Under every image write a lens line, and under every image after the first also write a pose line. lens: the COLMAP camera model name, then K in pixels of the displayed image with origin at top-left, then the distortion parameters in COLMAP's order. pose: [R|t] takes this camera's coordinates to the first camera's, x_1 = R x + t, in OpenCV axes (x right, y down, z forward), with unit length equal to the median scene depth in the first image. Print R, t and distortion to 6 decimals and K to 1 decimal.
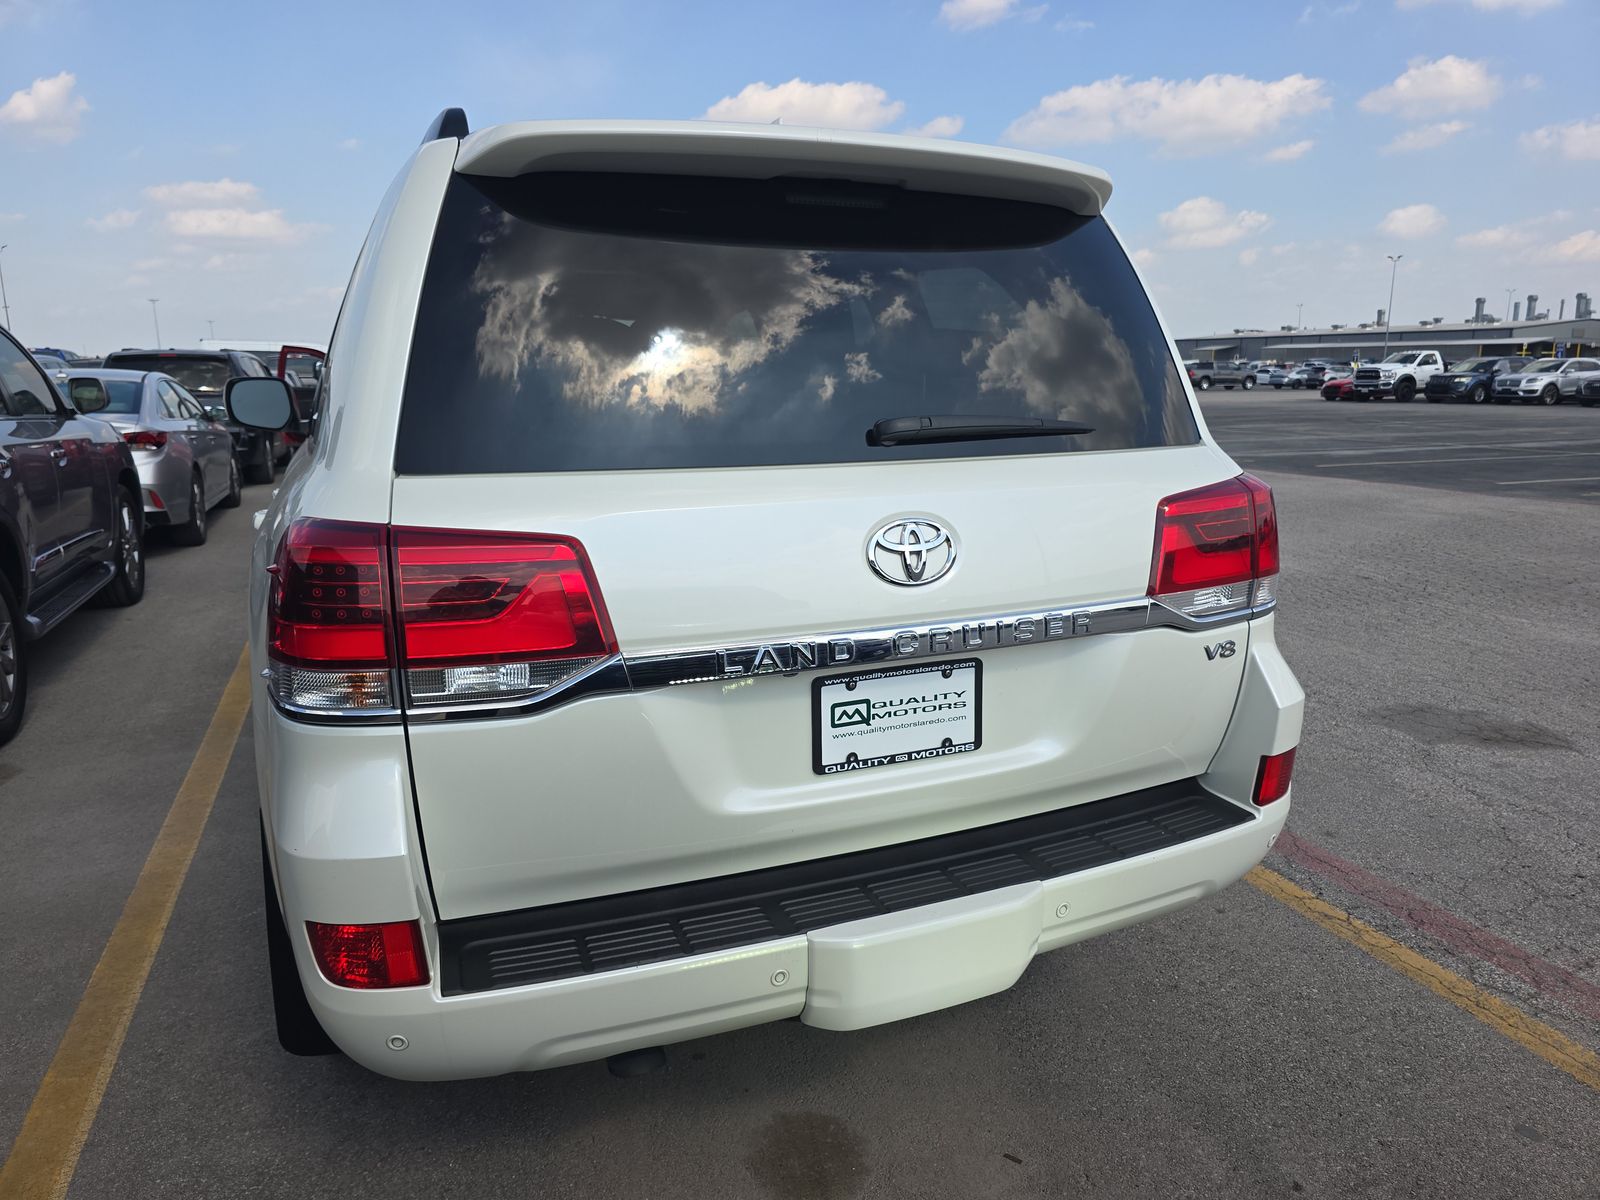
lens RADIAL K [[1149.8, 0, 799.3], [0, 1149.8, 588.7], [0, 0, 1]] dist [0.067245, -0.075008]
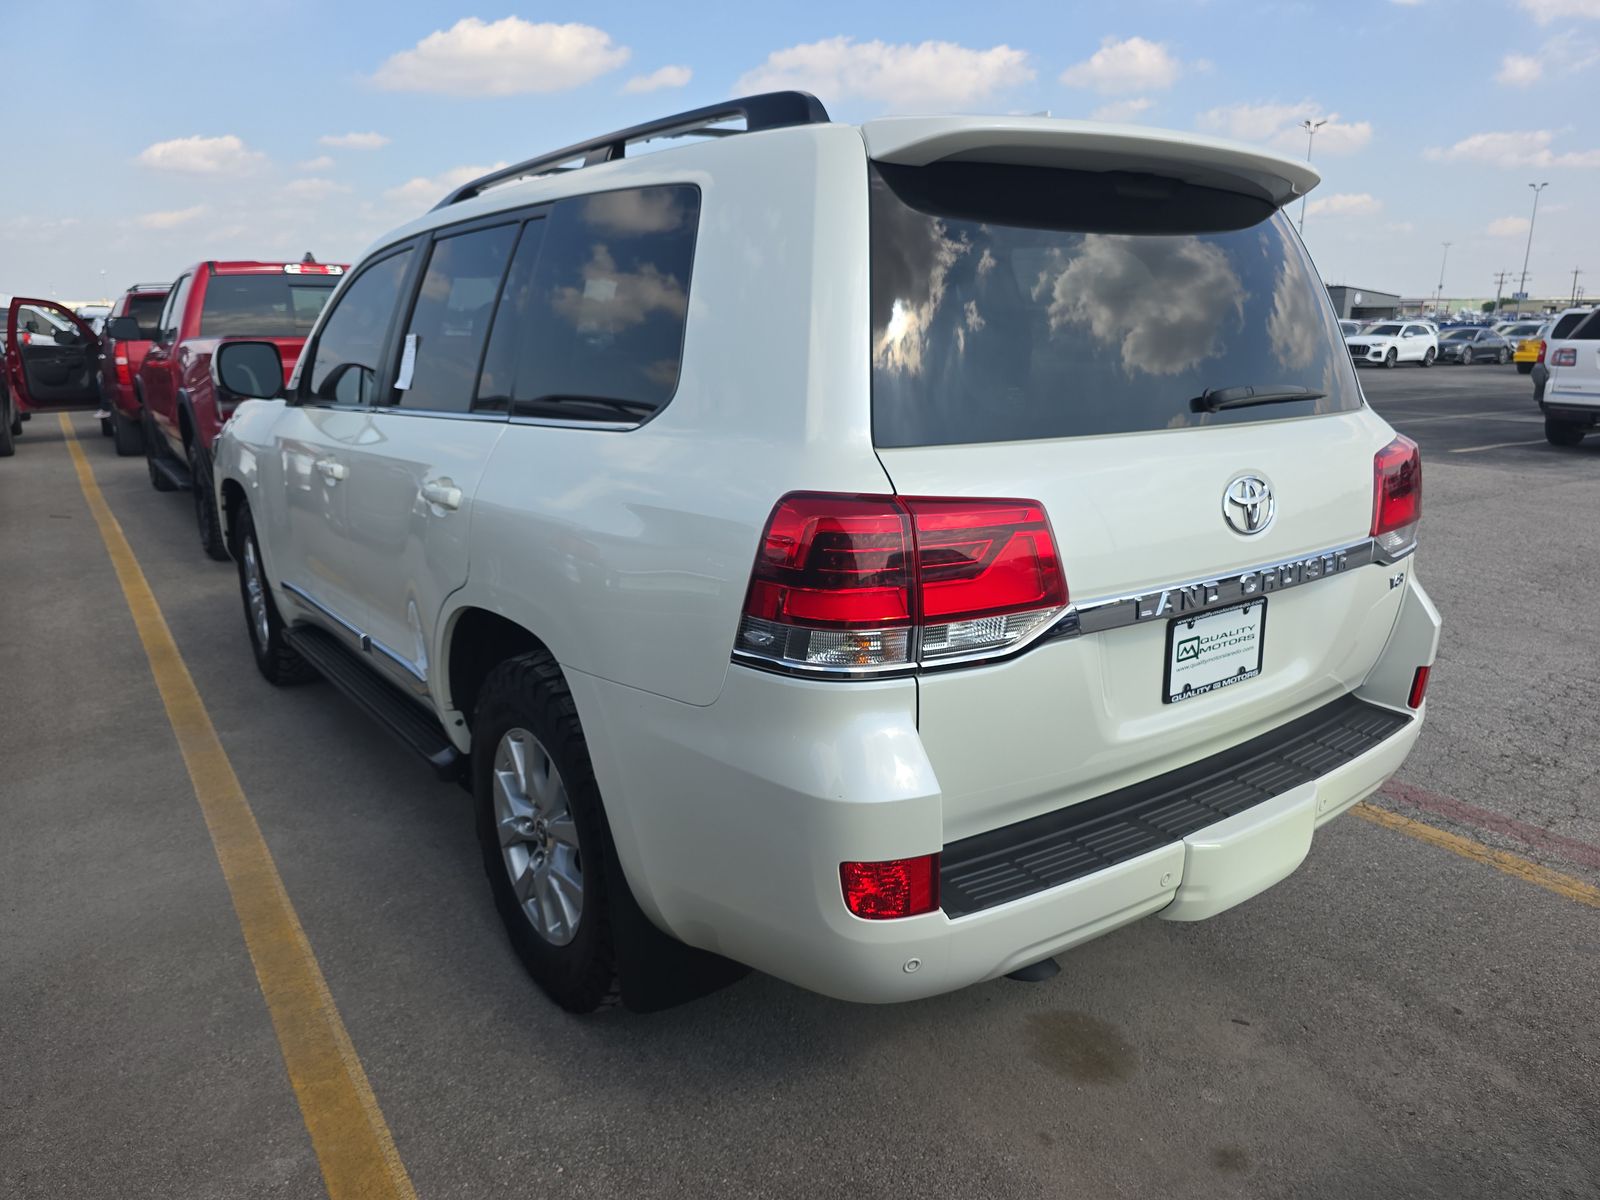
lens RADIAL K [[1150.4, 0, 834.3], [0, 1150.4, 603.6], [0, 0, 1]] dist [0.059757, -0.077202]
pose [[0.969904, -0.050383, 0.238217, -0.536517], [0.039141, 0.997896, 0.051693, -0.008661], [-0.240320, -0.040813, 0.969835, -0.021370]]
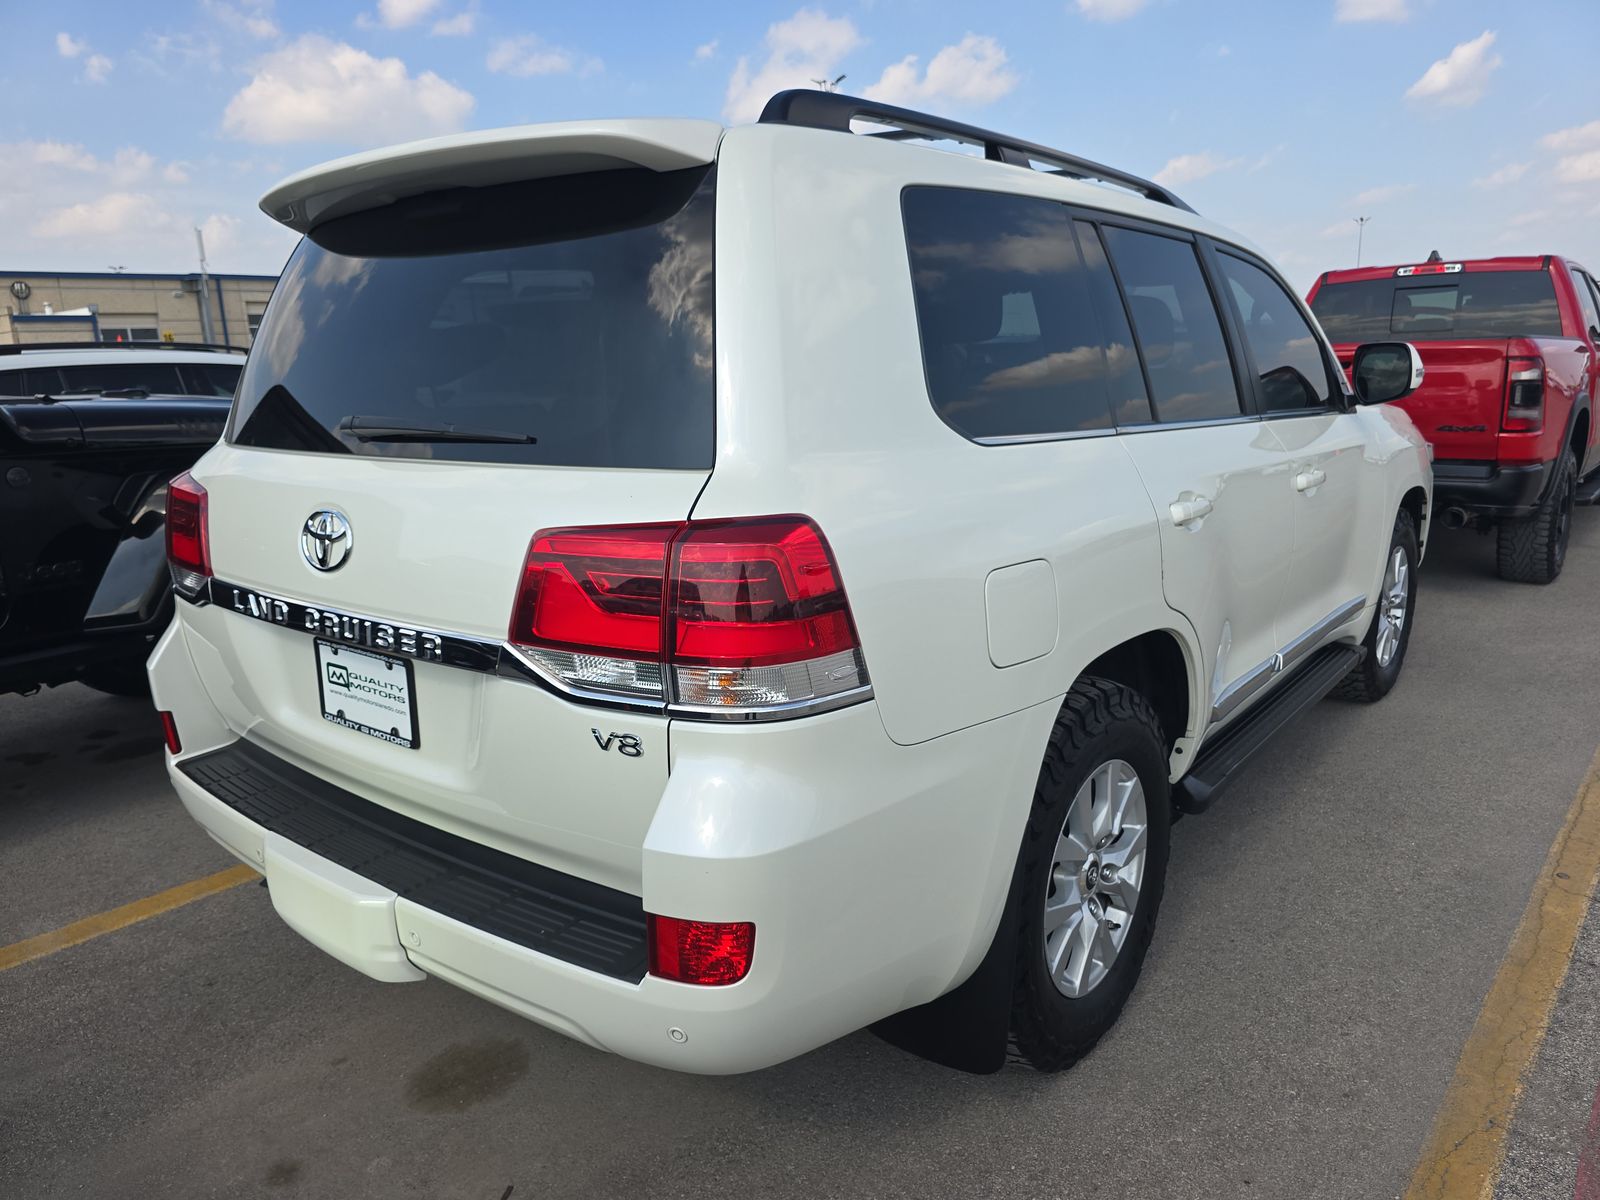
lens RADIAL K [[1149.8, 0, 799.3], [0, 1149.8, 588.7], [0, 0, 1]] dist [0.067245, -0.075008]
pose [[0.415857, 0.169180, -0.893555, 1.188118], [-0.137503, 0.982945, 0.122112, -0.170870], [0.898975, 0.072085, 0.432028, 0.862268]]
